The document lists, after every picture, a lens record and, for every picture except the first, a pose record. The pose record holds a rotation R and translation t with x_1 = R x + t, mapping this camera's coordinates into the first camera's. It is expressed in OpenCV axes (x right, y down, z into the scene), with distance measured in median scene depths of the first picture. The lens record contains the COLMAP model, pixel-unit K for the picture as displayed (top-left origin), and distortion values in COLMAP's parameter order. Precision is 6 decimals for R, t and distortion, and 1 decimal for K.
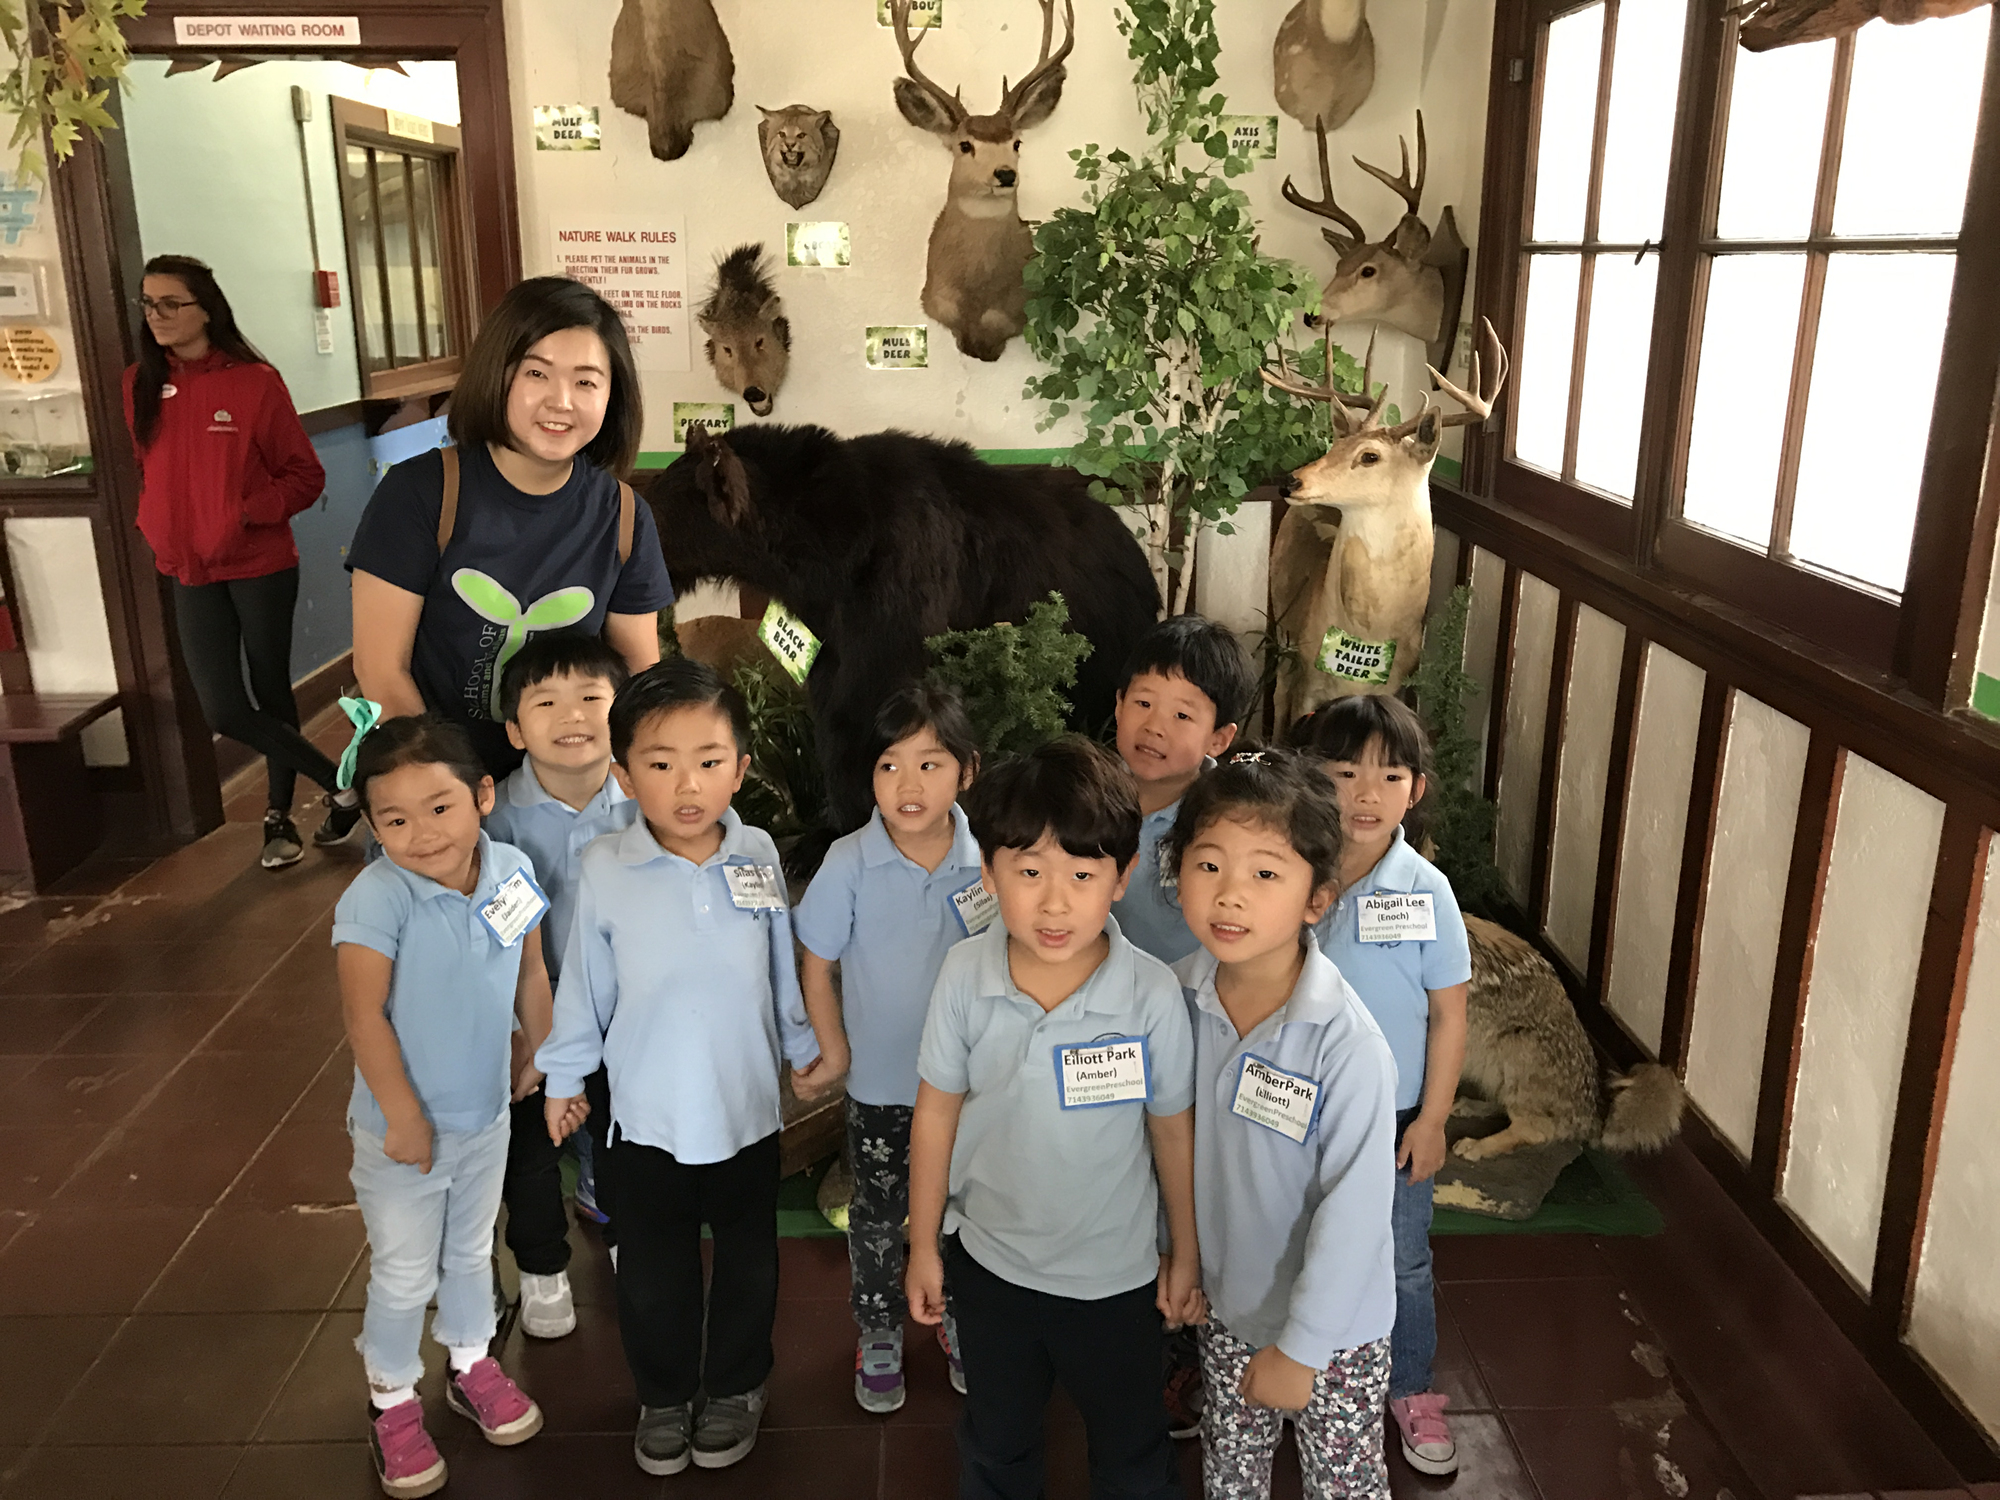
lens RADIAL K [[1650.5, 0, 1000.0], [0, 1650.5, 750.0], [0, 0, 1]] dist [0.043983, -0.017071]
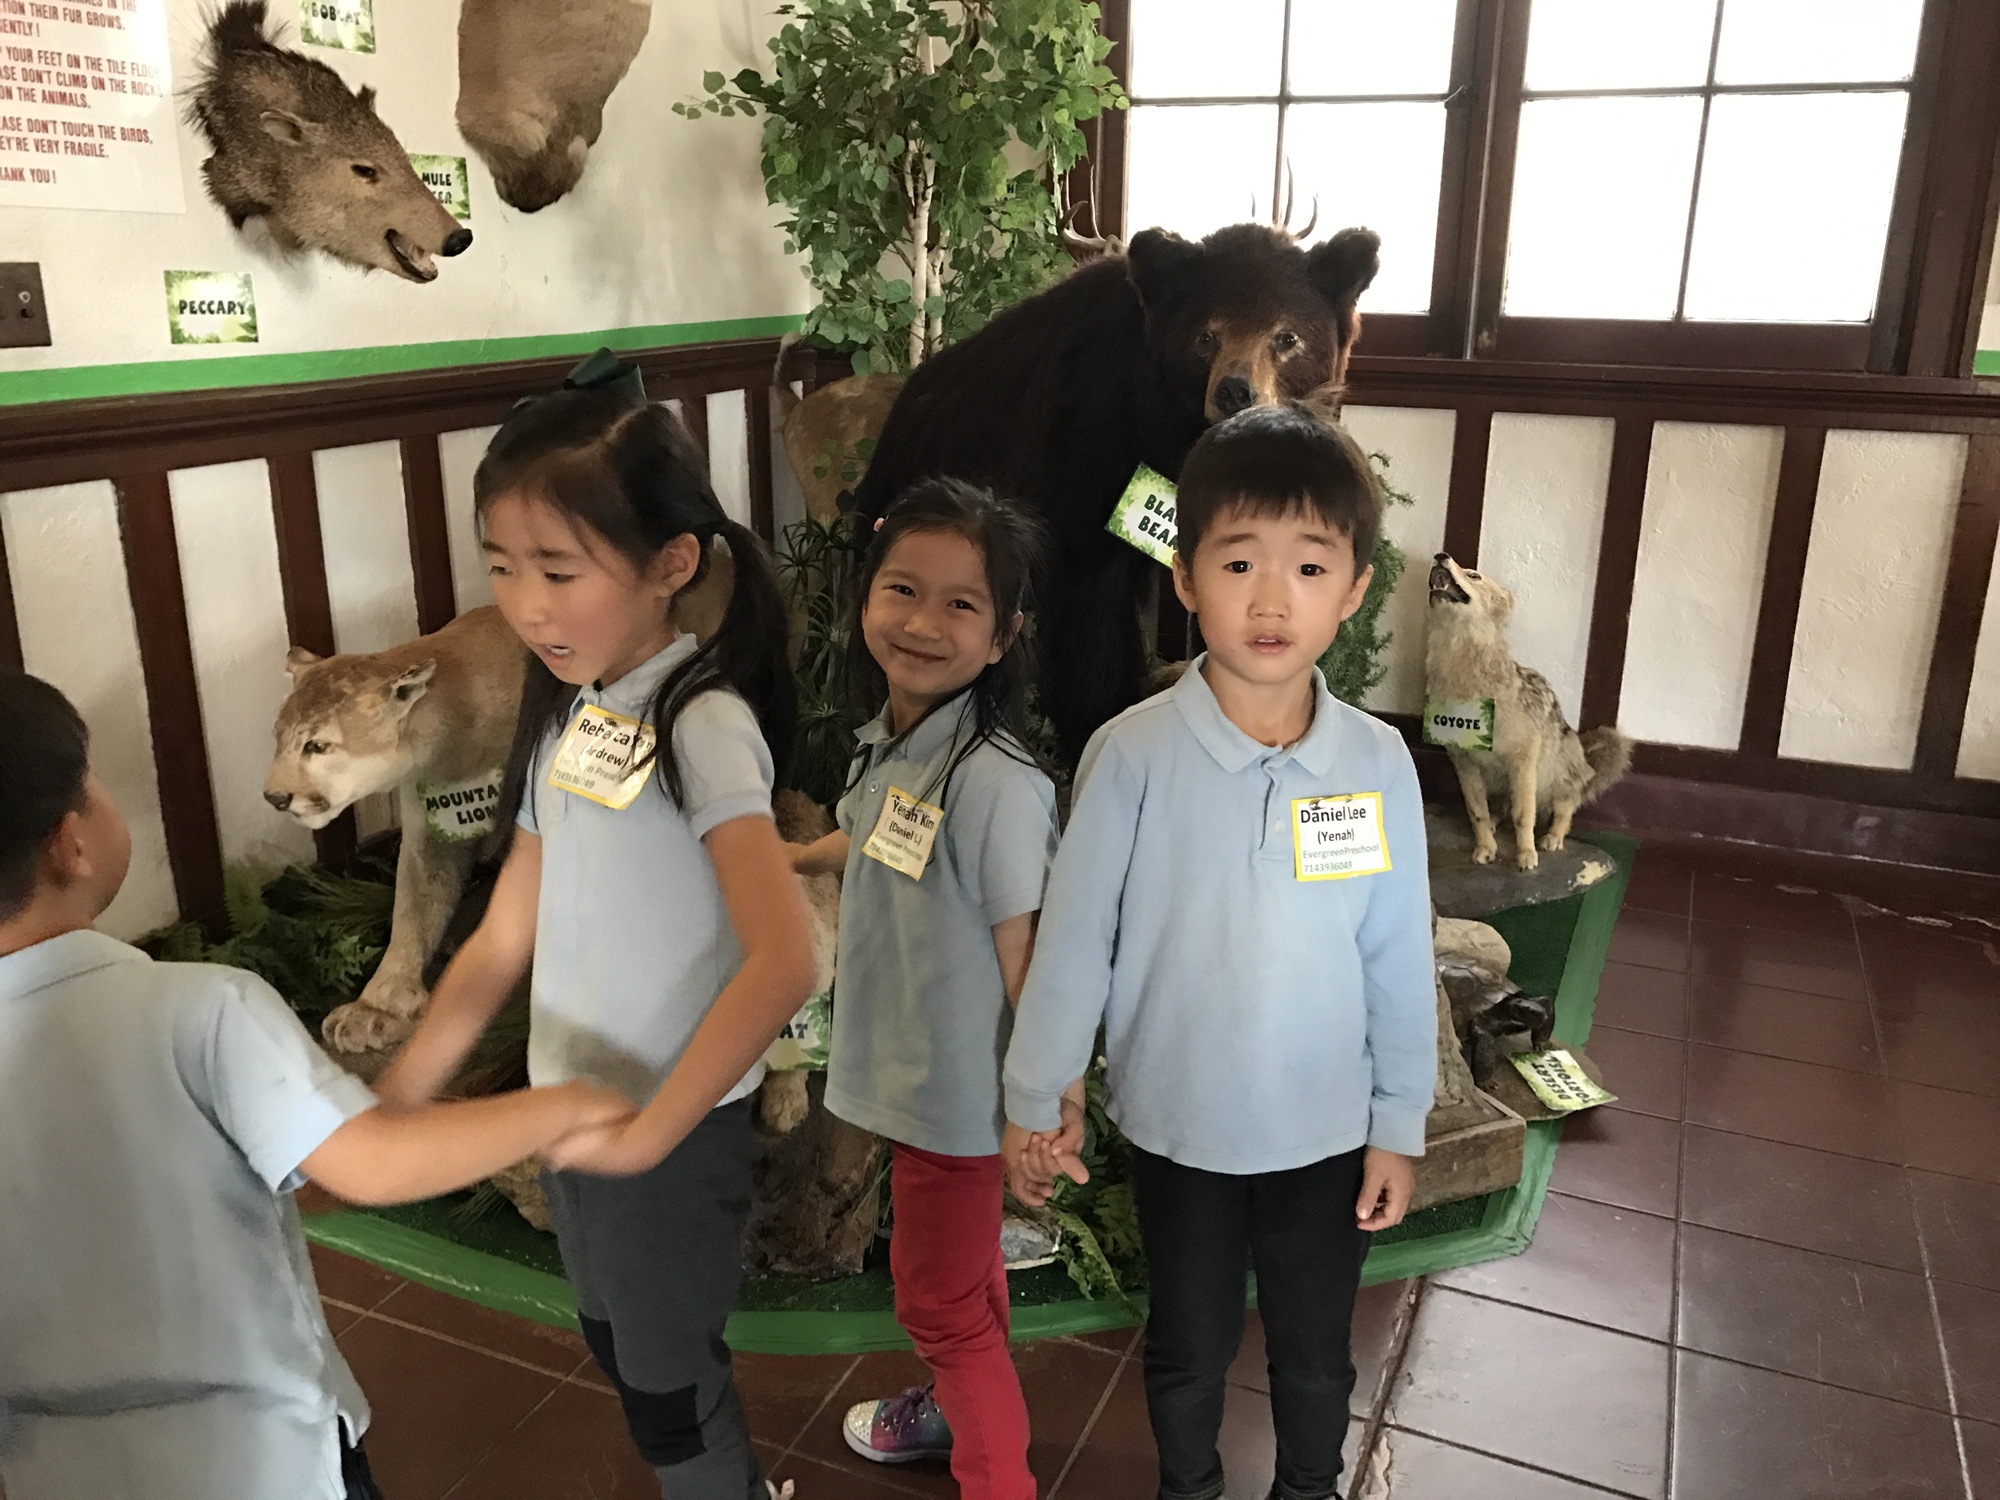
lens RADIAL K [[1611.0, 0, 1000.0], [0, 1611.0, 750.0], [0, 0, 1]] dist [0.003954, -0.006147]
pose [[0.424874, -0.260421, 0.866985, -0.917589], [0.244350, 0.955170, 0.167164, -0.121472], [-0.871651, 0.140825, 0.469461, 0.816156]]
